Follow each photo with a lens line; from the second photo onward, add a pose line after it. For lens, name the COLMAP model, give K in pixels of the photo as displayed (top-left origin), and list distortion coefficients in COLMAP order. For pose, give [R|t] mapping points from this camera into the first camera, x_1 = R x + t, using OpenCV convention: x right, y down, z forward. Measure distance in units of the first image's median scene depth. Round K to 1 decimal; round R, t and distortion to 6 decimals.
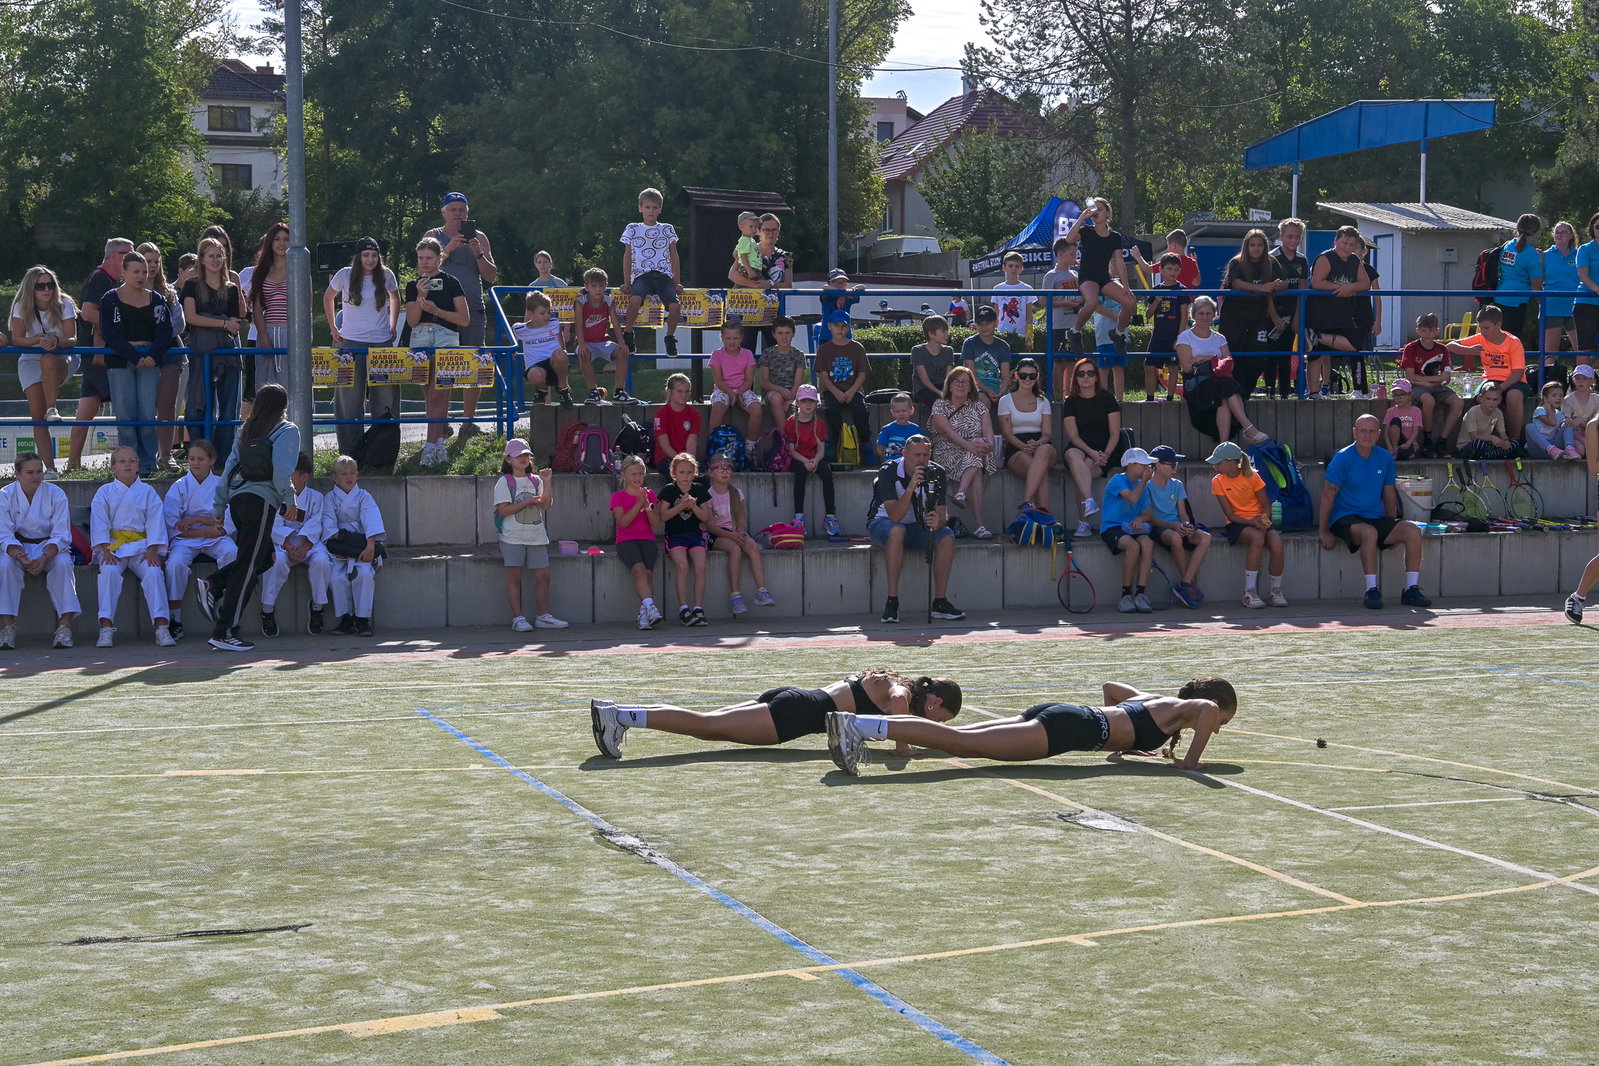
lens RADIAL K [[2794.3, 0, 885.0], [0, 2794.3, 534.2], [0, 0, 1]] dist [0.106683, -0.050767]
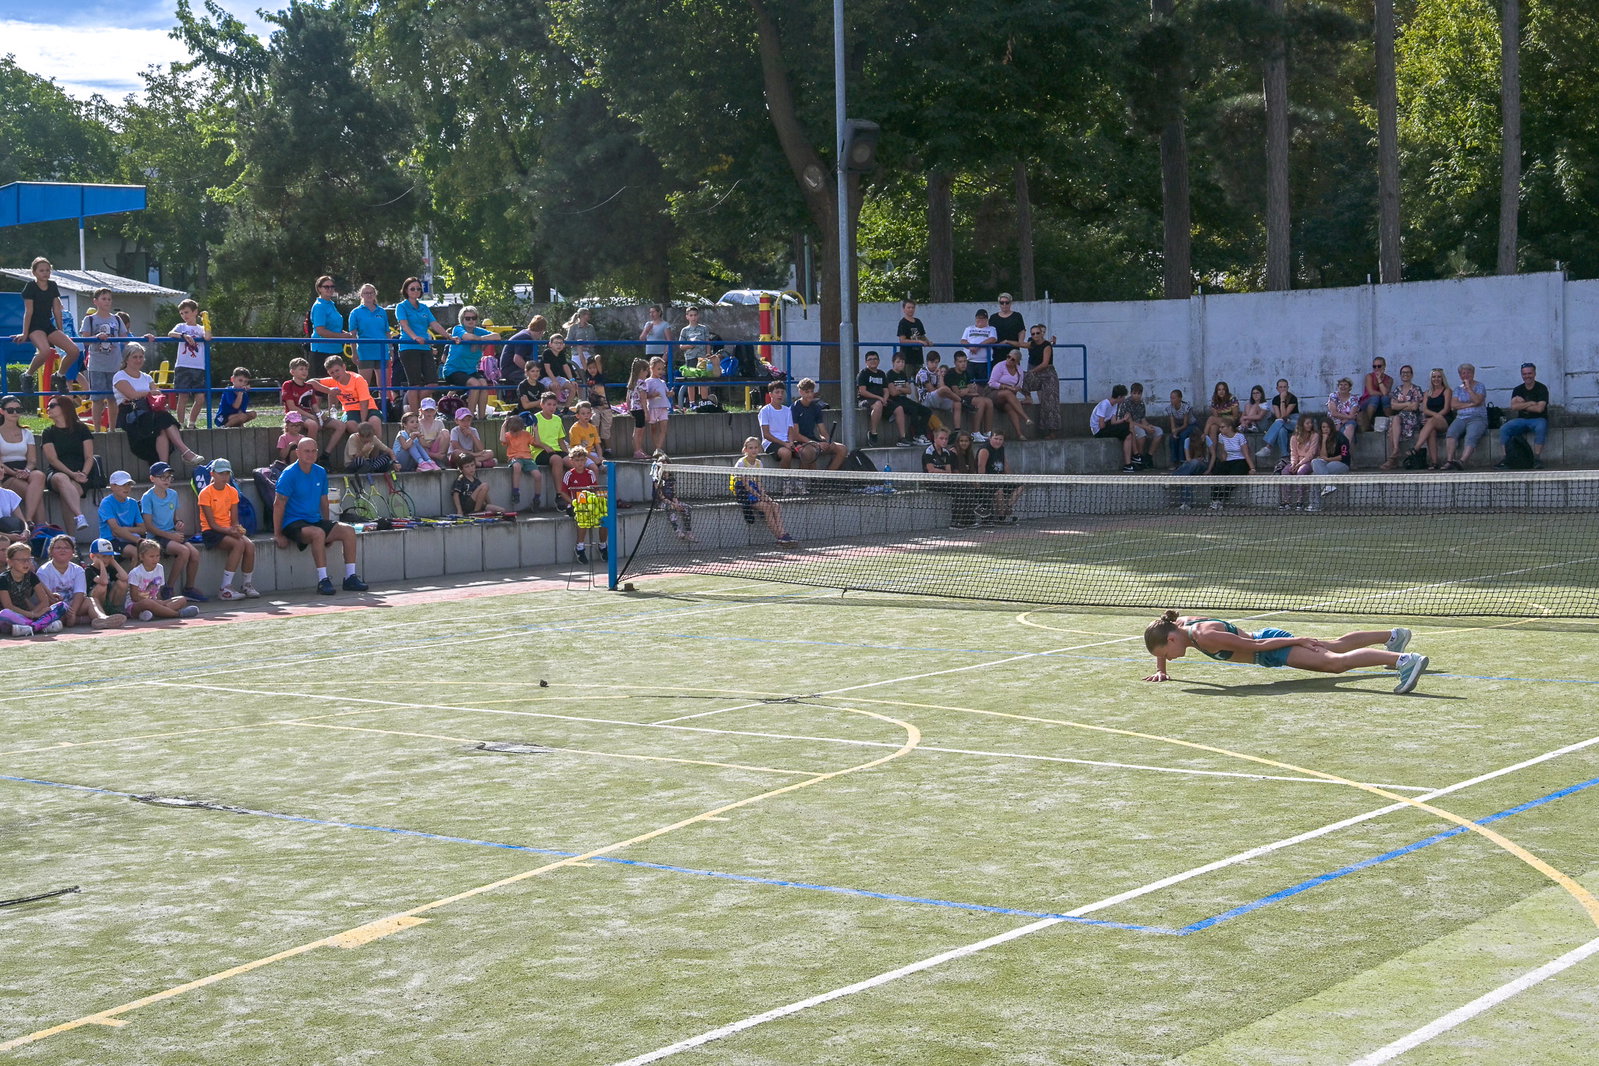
lens RADIAL K [[2336.3, 0, 799.5], [0, 2336.3, 533.0], [0, 0, 1]] dist [-0.005076, 0.051272]
pose [[0.832582, -0.047632, 0.551850, -0.208681], [0.052461, 0.998598, 0.007044, 0.002997], [-0.551412, 0.023086, 0.833914, 0.029064]]
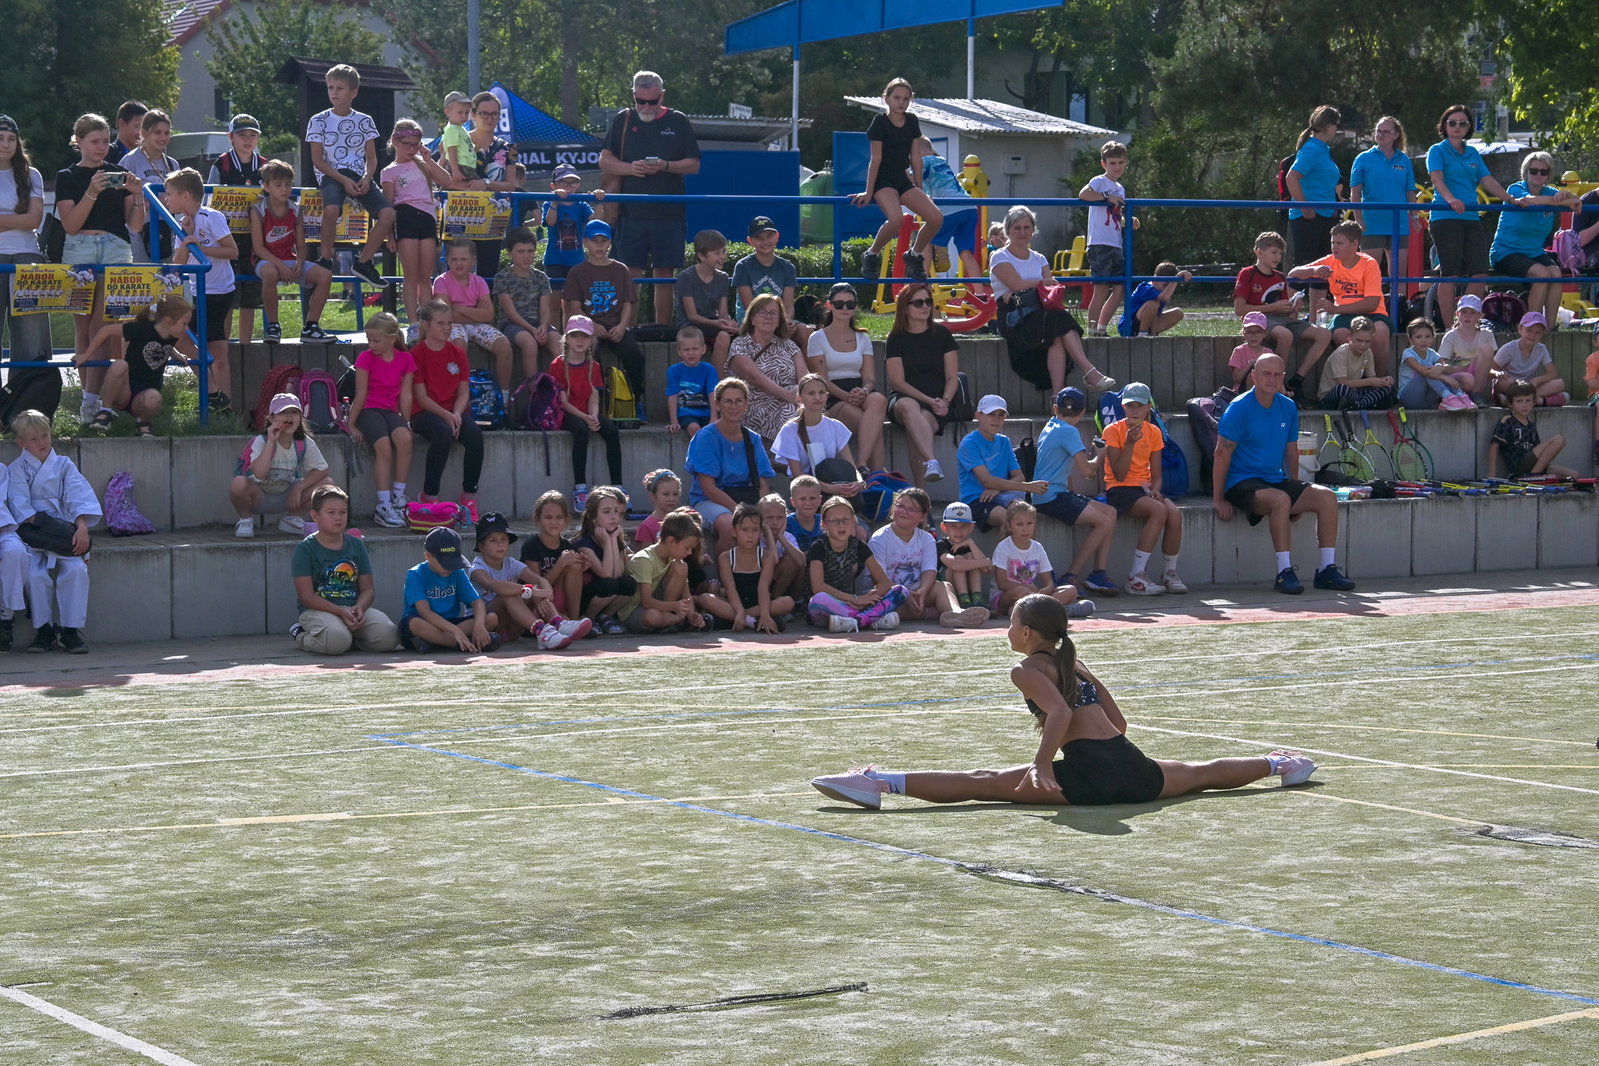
lens RADIAL K [[3654.6, 0, 799.5], [0, 3654.6, 533.0], [0, 0, 1]] dist [0.281137, -0.239811]
pose [[0.971274, -0.014322, 0.237533, -0.204193], [0.014496, 0.999894, 0.001015, 0.005713], [-0.237522, 0.002457, 0.971379, 0.007941]]
